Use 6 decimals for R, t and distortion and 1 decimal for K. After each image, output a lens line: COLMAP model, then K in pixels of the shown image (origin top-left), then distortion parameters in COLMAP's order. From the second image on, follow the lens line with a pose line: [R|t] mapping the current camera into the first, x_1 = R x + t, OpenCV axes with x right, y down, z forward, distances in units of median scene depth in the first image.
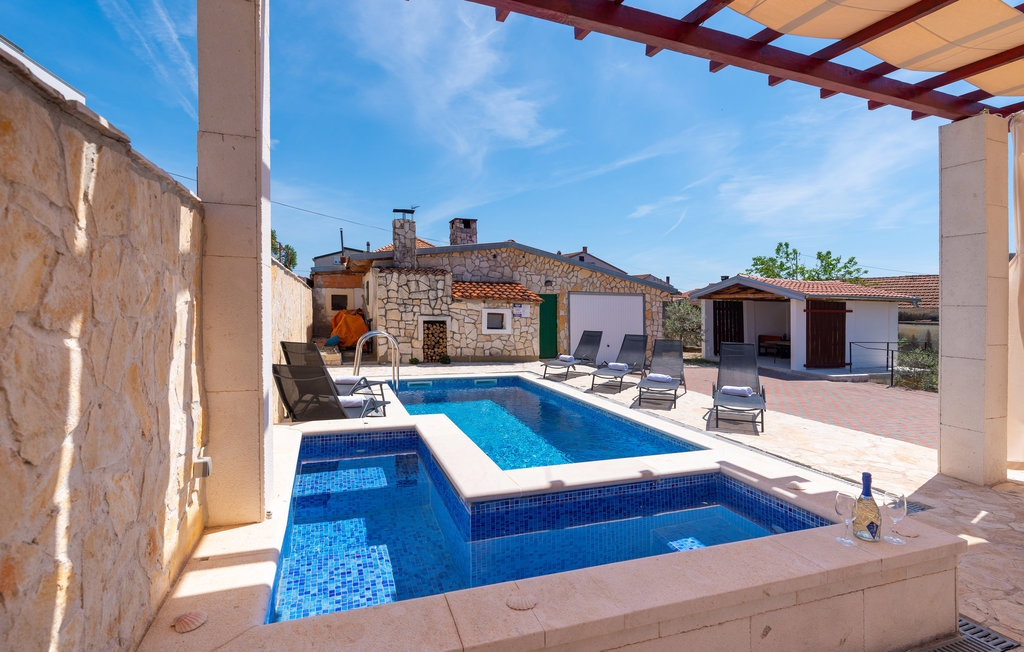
lens RADIAL K [[538.7, 0, 500.0], [0, 538.7, 311.8], [0, 0, 1]] dist [0.001614, -0.000725]
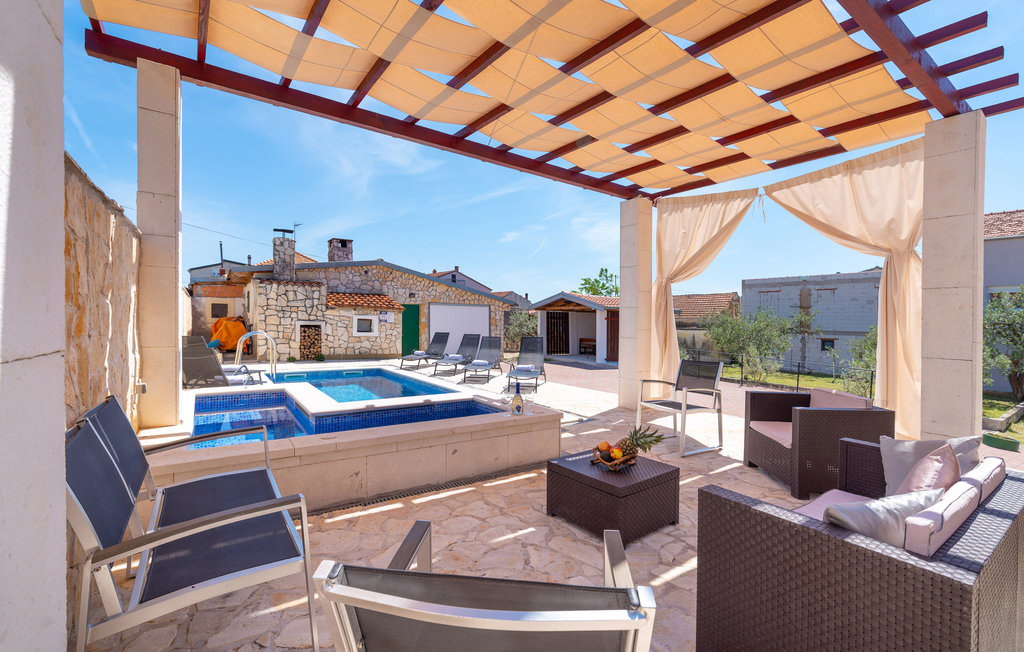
lens RADIAL K [[498.7, 0, 512.7], [0, 498.7, 318.2], [0, 0, 1]] dist [0.009300, 0.000015]
pose [[0.969957, 0.004844, 0.243228, 0.040361], [-0.001162, 0.999883, -0.015279, 0.017029], [-0.243273, 0.014537, 0.969849, -0.163553]]
